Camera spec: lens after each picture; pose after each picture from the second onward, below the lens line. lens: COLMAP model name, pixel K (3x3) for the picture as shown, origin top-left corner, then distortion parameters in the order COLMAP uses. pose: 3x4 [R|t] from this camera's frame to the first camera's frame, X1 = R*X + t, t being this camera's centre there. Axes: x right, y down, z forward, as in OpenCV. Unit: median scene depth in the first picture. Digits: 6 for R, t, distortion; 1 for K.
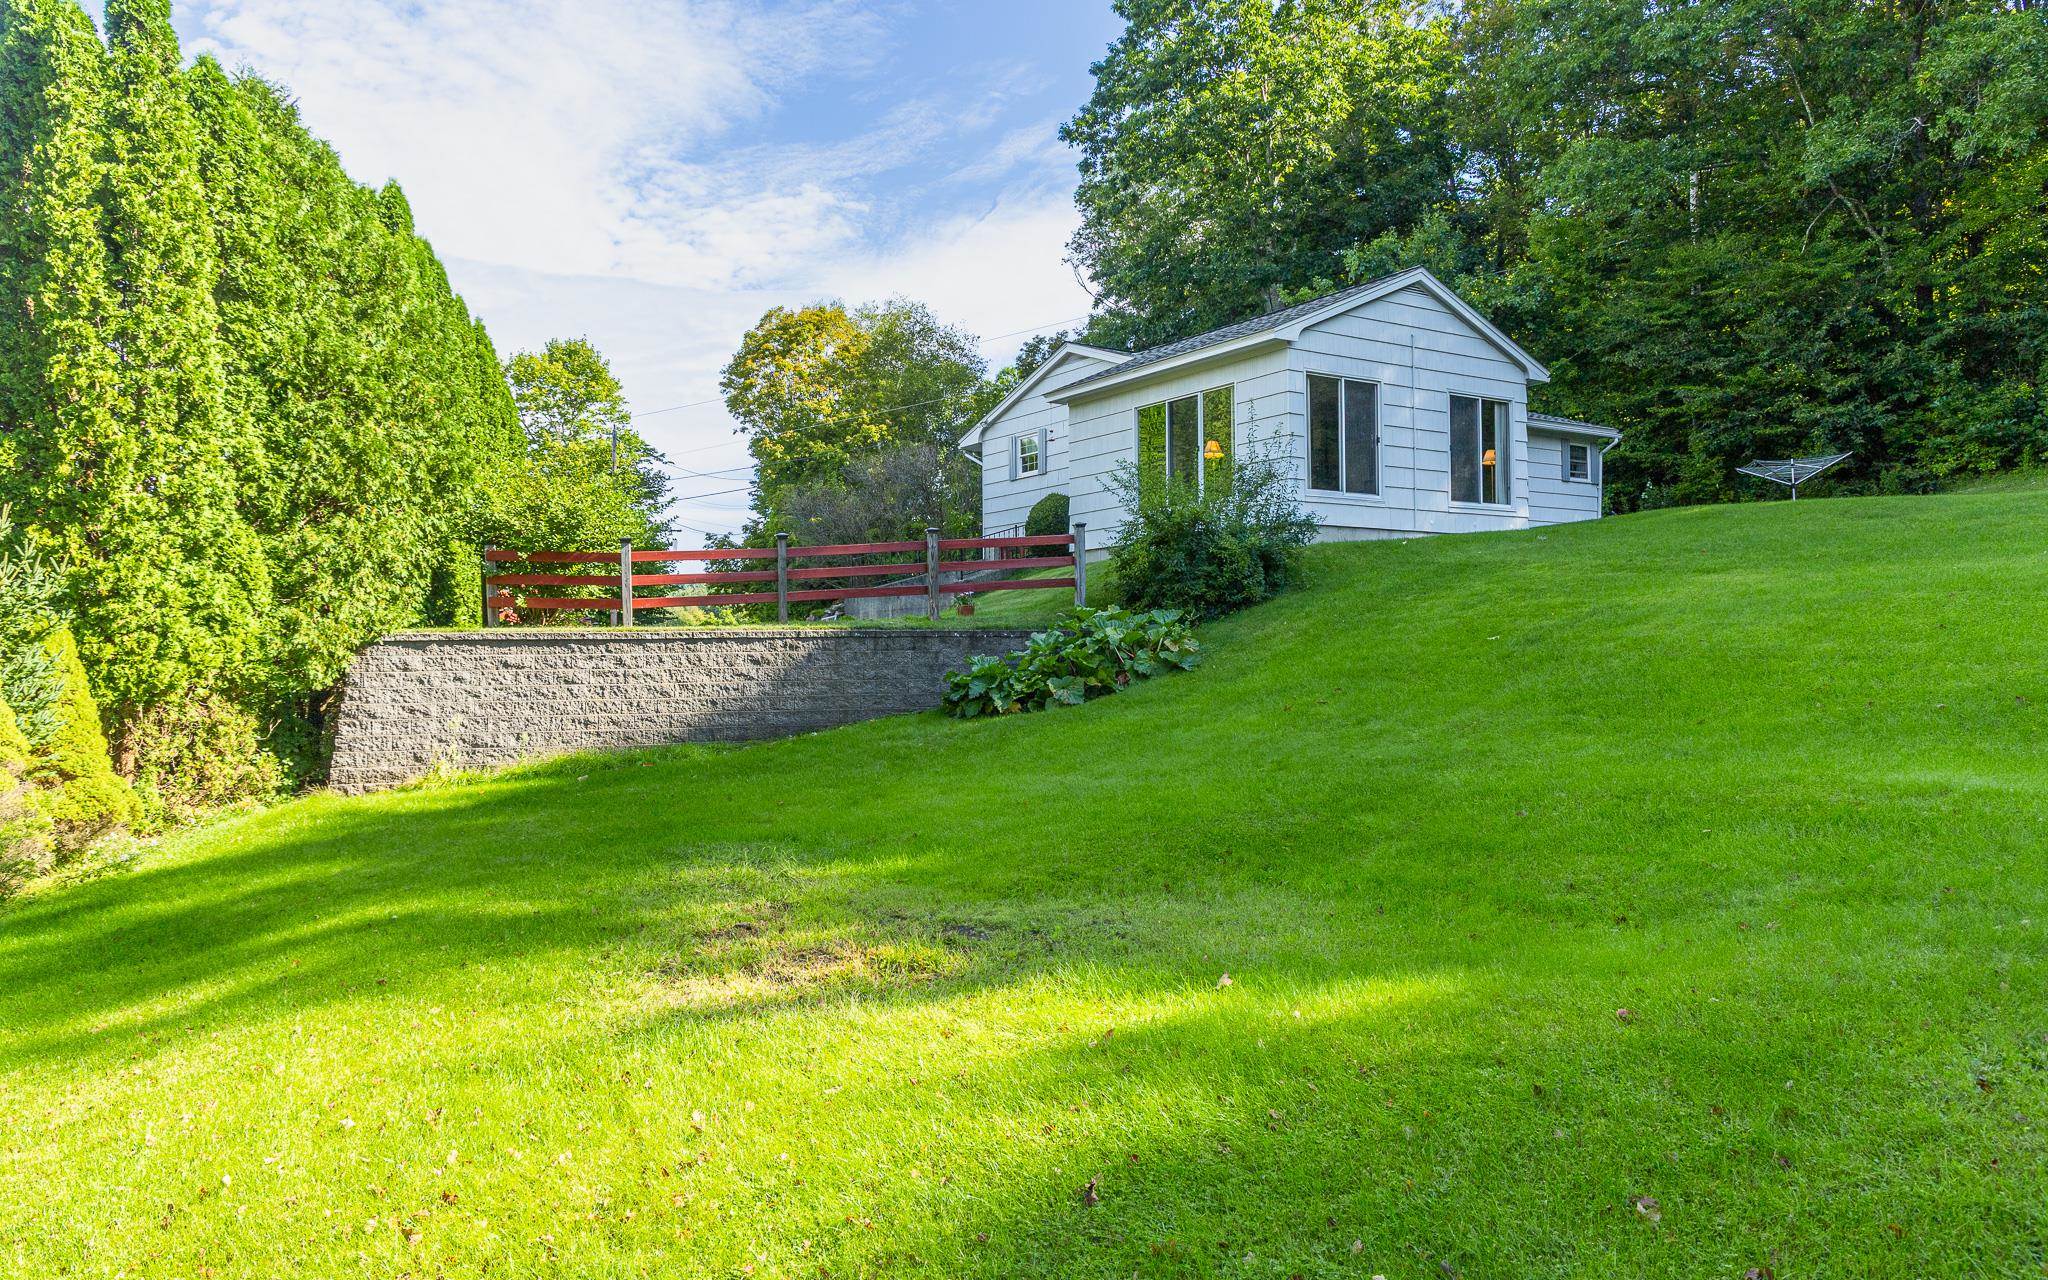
lens RADIAL K [[1437.6, 0, 1024.0], [0, 1437.6, 640.0], [0, 0, 1]] dist [0.005132, 0.000607]
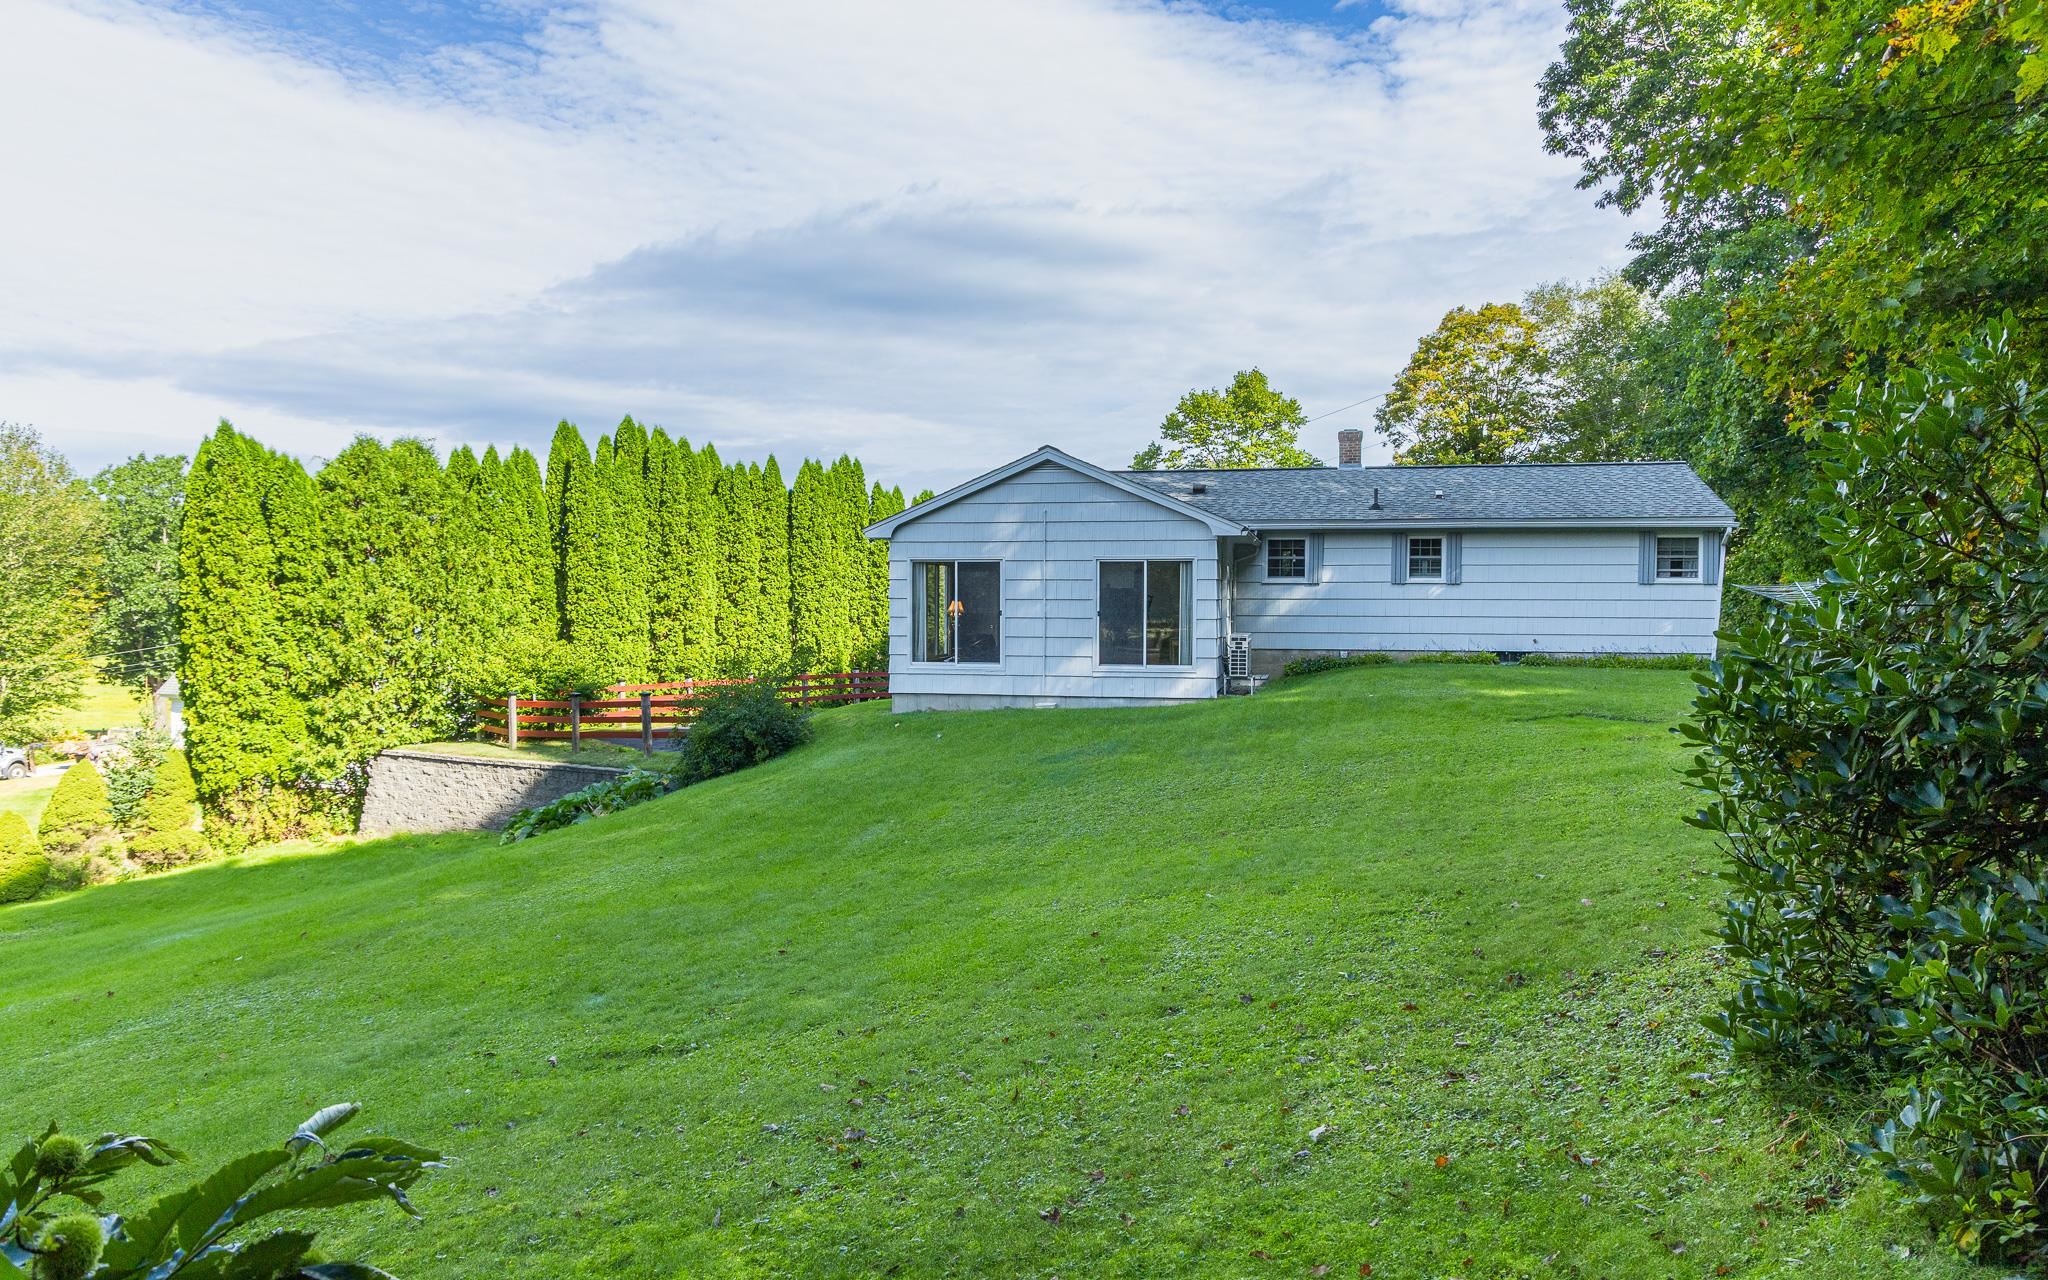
lens RADIAL K [[1437.6, 0, 1024.0], [0, 1437.6, 640.0], [0, 0, 1]] dist [0.005132, 0.000607]
pose [[0.678032, 0.042050, -0.733828, 1.049101], [0.004183, 0.998125, 0.061060, -0.183976], [0.735020, -0.044470, 0.676585, 0.276731]]
